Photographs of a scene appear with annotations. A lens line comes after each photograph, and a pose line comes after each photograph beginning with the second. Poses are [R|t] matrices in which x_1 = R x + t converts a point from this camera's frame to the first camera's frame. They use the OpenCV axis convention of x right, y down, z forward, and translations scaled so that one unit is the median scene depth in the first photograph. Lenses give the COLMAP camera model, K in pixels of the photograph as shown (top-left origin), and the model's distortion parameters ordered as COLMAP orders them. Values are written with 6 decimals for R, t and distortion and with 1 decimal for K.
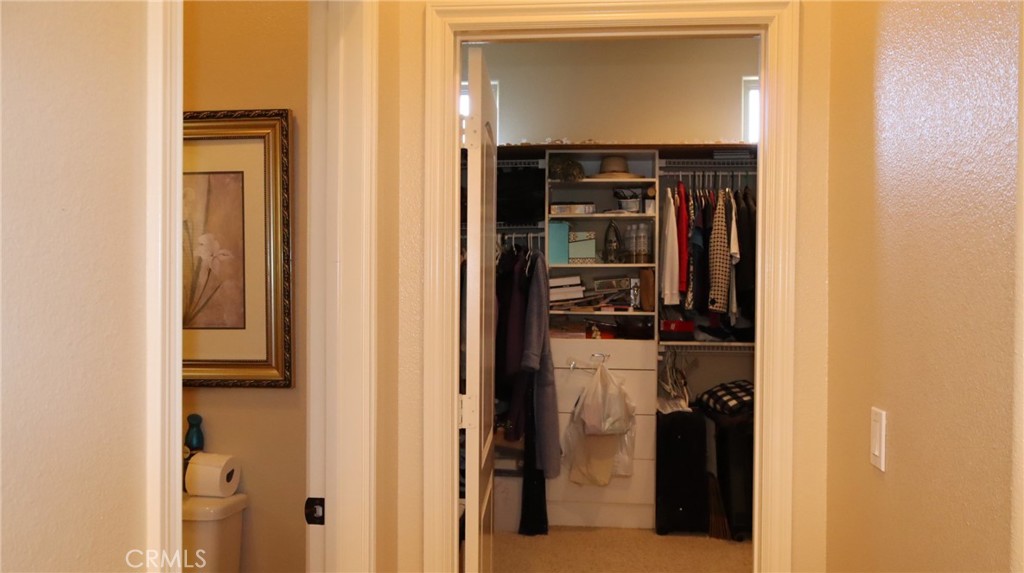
lens RADIAL K [[834.6, 0, 512.9], [0, 834.6, 285.5], [0, 0, 1]] dist [0.001766, 0.001902]
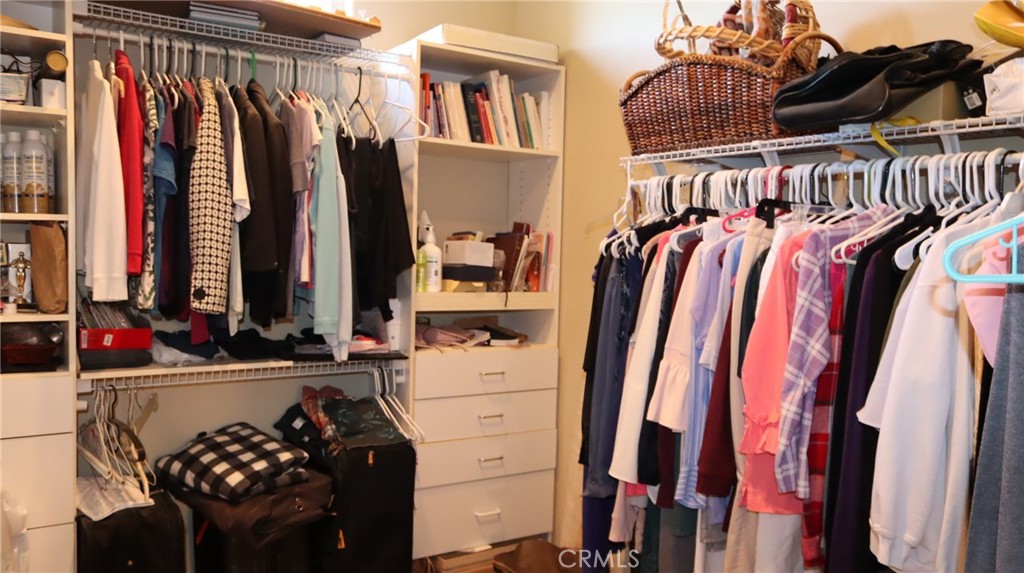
lens RADIAL K [[834.6, 0, 534.8], [0, 834.6, 299.8], [0, 0, 1]] dist [0.001766, 0.001902]
pose [[0.758106, -0.025952, 0.651615, 0.058908], [-0.015200, 0.998233, 0.057442, -0.008774], [-0.651954, -0.053452, 0.756372, 0.455115]]
